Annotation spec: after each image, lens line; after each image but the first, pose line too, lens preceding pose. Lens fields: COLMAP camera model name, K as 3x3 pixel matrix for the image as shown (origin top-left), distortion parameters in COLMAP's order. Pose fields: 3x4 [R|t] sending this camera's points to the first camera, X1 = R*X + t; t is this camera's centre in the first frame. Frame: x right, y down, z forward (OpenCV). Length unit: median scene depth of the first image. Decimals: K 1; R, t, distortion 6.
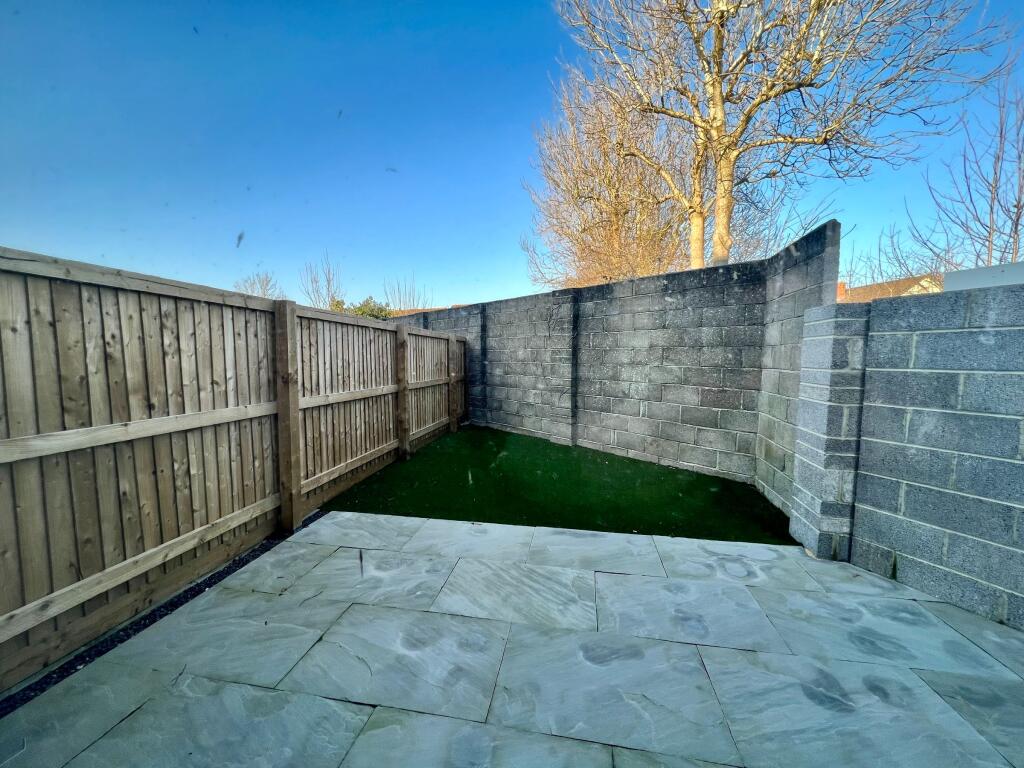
lens RADIAL K [[410.1, 0, 510.4], [0, 410.1, 385.3], [0, 0, 1]] dist [-0.003128, 0.001197]
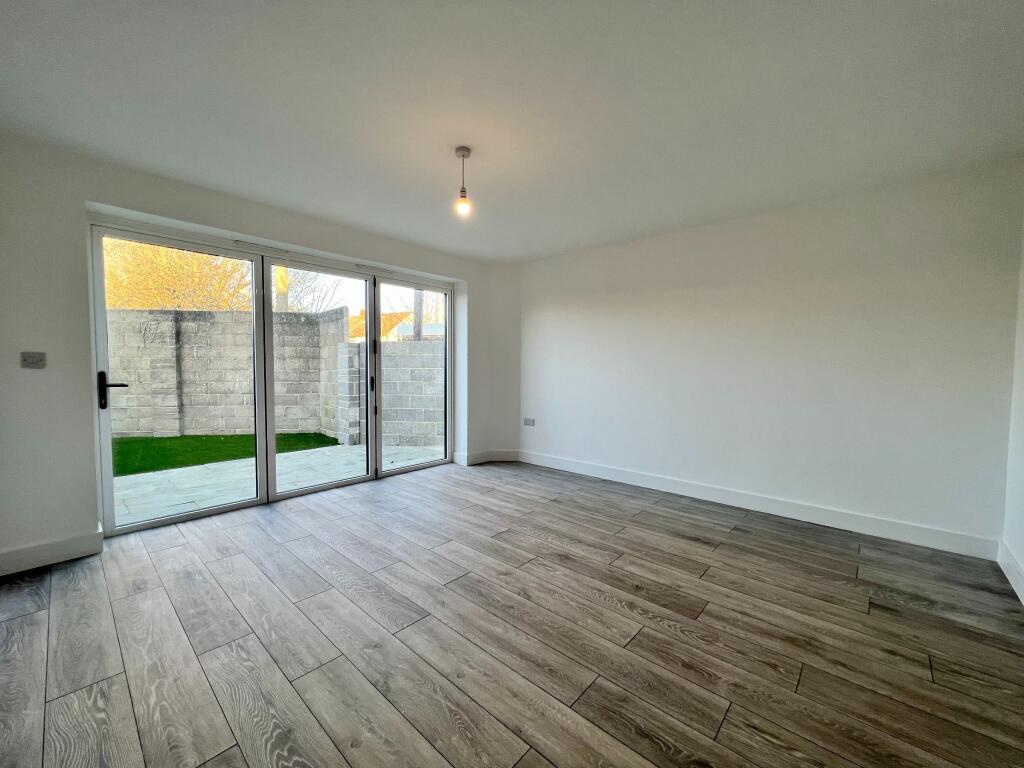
lens RADIAL K [[410.1, 0, 512.9], [0, 410.1, 385.8], [0, 0, 1]] dist [-0.003128, 0.001197]
pose [[0.531790, -0.043688, 0.845749, -0.390271], [0.063526, 0.997913, 0.011604, 0.049274], [-0.844491, 0.047556, 0.533455, -0.572706]]
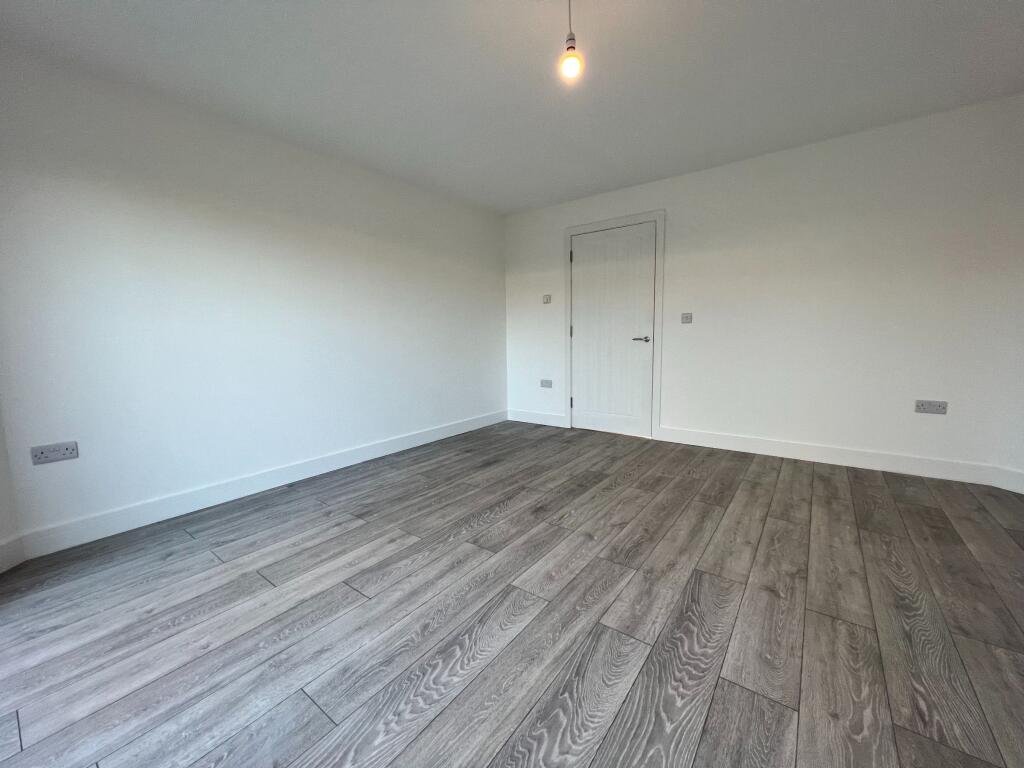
lens RADIAL K [[410.1, 0, 513.3], [0, 410.1, 383.7], [0, 0, 1]] dist [-0.003128, 0.001197]
pose [[-0.892255, -0.043751, 0.449408, -0.166523], [0.047692, 0.980596, 0.190151, 0.029696], [-0.449007, 0.191096, -0.872854, -0.029923]]
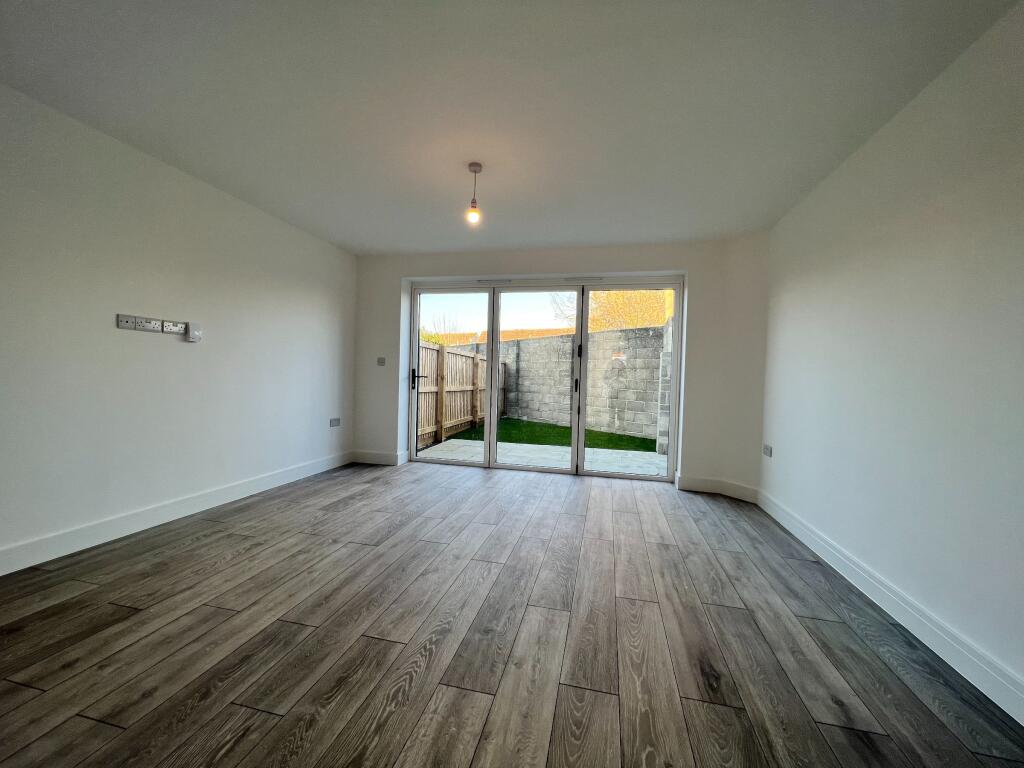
lens RADIAL K [[410.1, 0, 510.5], [0, 410.1, 383.3], [0, 0, 1]] dist [-0.003128, 0.001197]
pose [[0.997942, 0.022753, -0.059951, 0.002971], [-0.026403, 0.997800, -0.060812, 0.084867], [0.058436, 0.062270, 0.996347, -0.759752]]
